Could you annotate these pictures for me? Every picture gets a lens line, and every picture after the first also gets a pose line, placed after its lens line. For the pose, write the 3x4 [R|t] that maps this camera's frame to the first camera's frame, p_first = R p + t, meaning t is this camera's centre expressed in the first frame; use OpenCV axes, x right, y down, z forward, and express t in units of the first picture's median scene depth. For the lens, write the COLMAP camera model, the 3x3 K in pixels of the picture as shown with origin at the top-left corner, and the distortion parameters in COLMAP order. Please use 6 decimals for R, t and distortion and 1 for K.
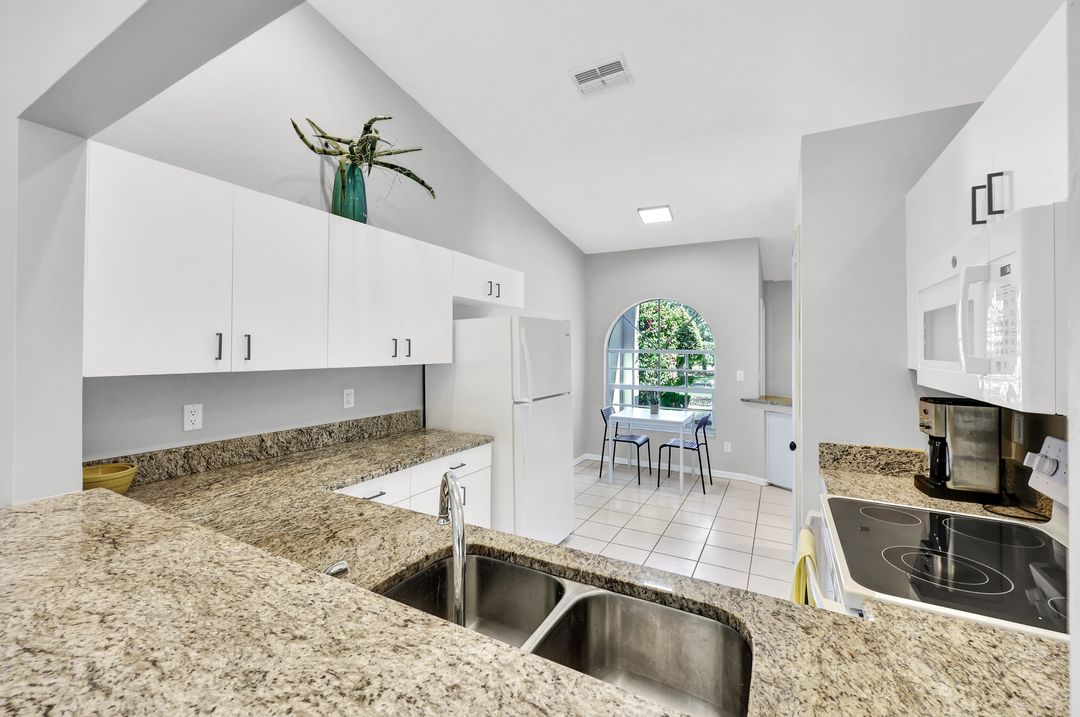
lens RADIAL K [[427.4, 0, 529.1], [0, 427.4, 346.7], [0, 0, 1]] dist [0.001554, 0.000366]
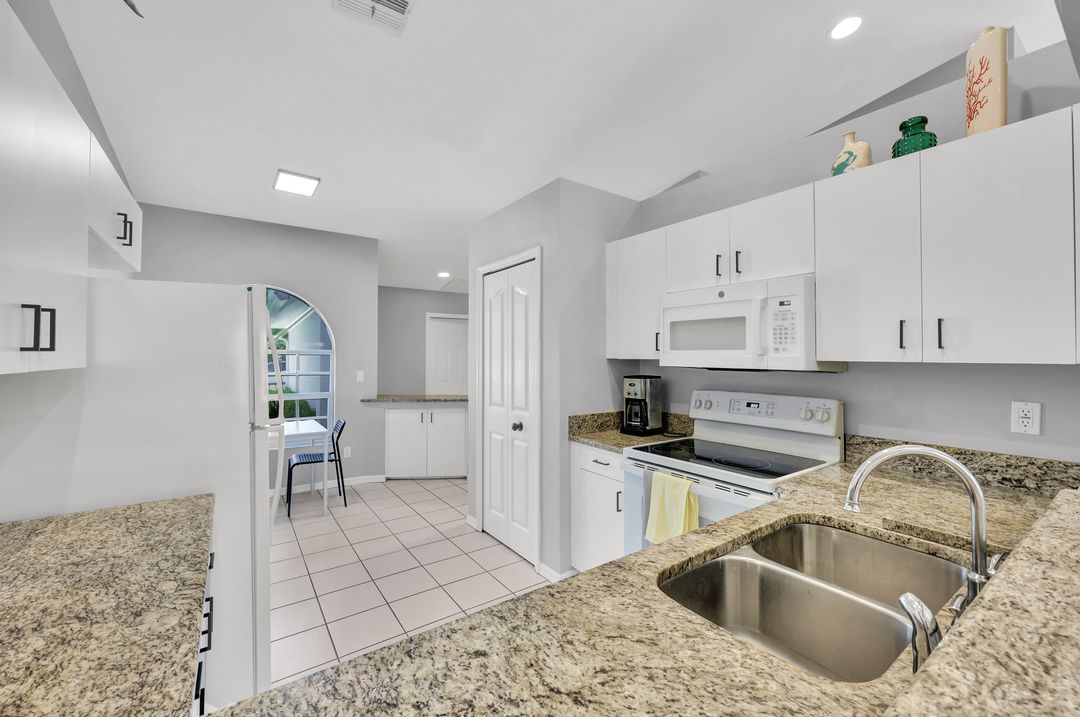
lens RADIAL K [[439.6, 0, 535.4], [0, 439.6, 354.7], [0, 0, 1]] dist [-0.000106, 0.000122]
pose [[0.447851, -0.002496, 0.894105, -0.600531], [-0.004915, 0.999974, 0.005254, 0.030551], [-0.894095, -0.006747, 0.447827, 0.524055]]
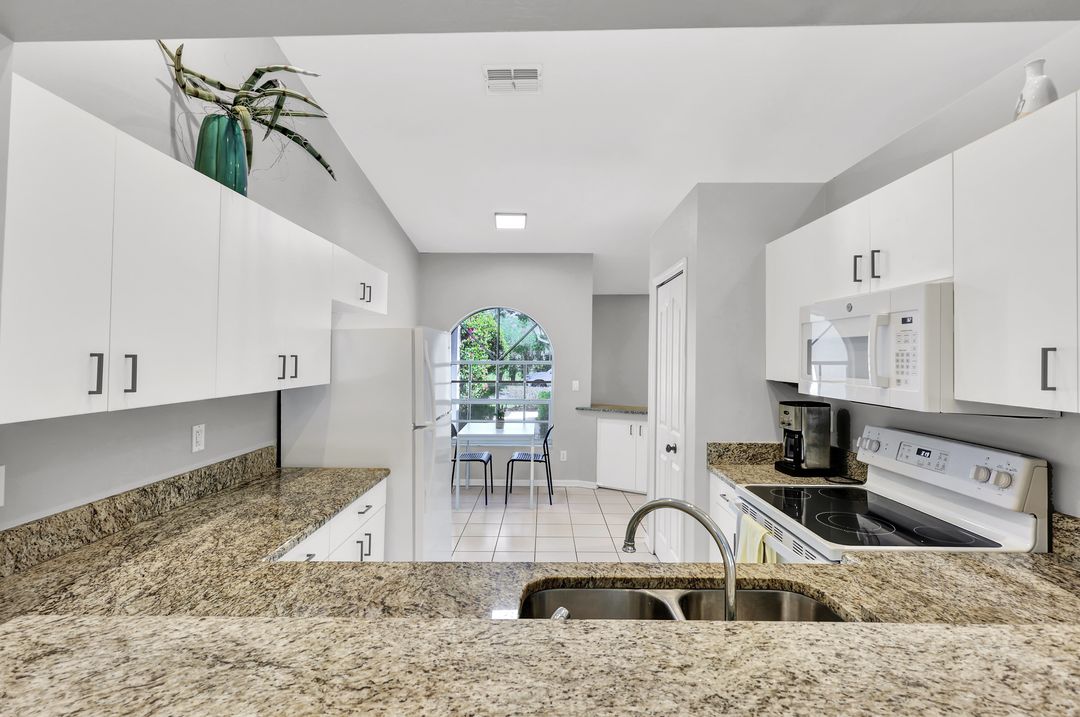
lens RADIAL K [[486.6, 0, 523.8], [0, 486.6, 354.4], [0, 0, 1]] dist [0.003121, 0.000587]
pose [[0.888945, -0.001582, 0.458012, -0.419678], [0.000709, 0.999998, 0.002077, -0.027167], [-0.458014, -0.001521, 0.888944, 0.033274]]
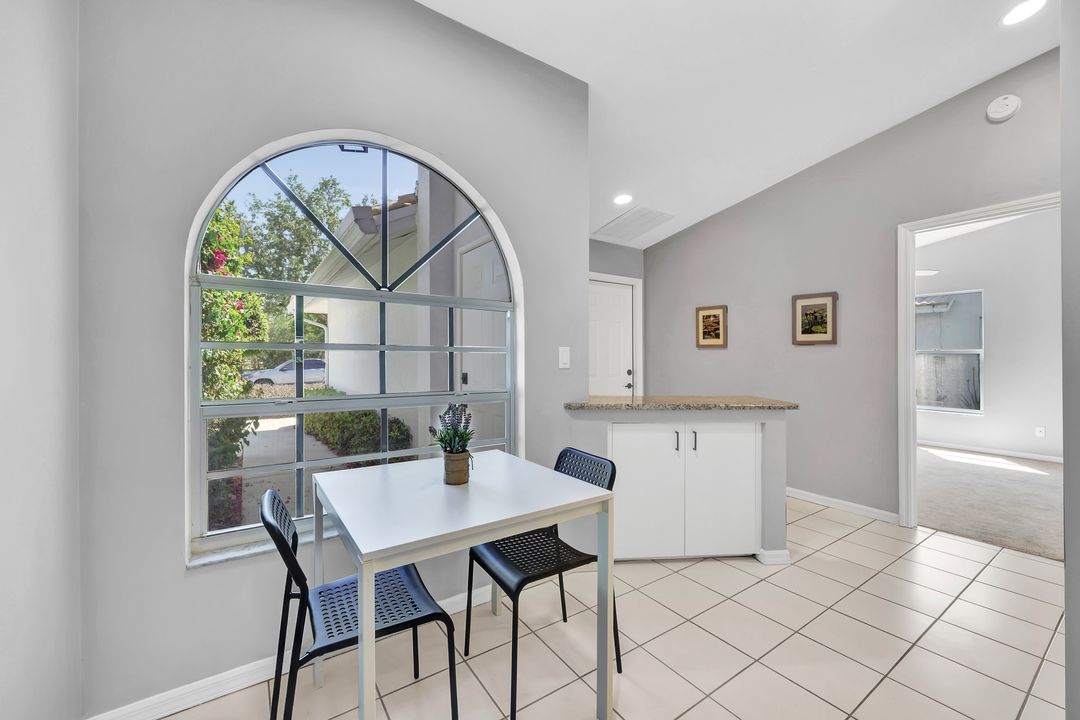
lens RADIAL K [[439.6, 0, 535.4], [0, 439.6, 356.2], [0, 0, 1]] dist [-0.000106, 0.000122]
pose [[0.454053, -0.000649, 0.890974, 0.098424], [-0.007296, 0.999964, 0.004446, 0.173274], [-0.890945, -0.008519, 0.454032, 2.164059]]
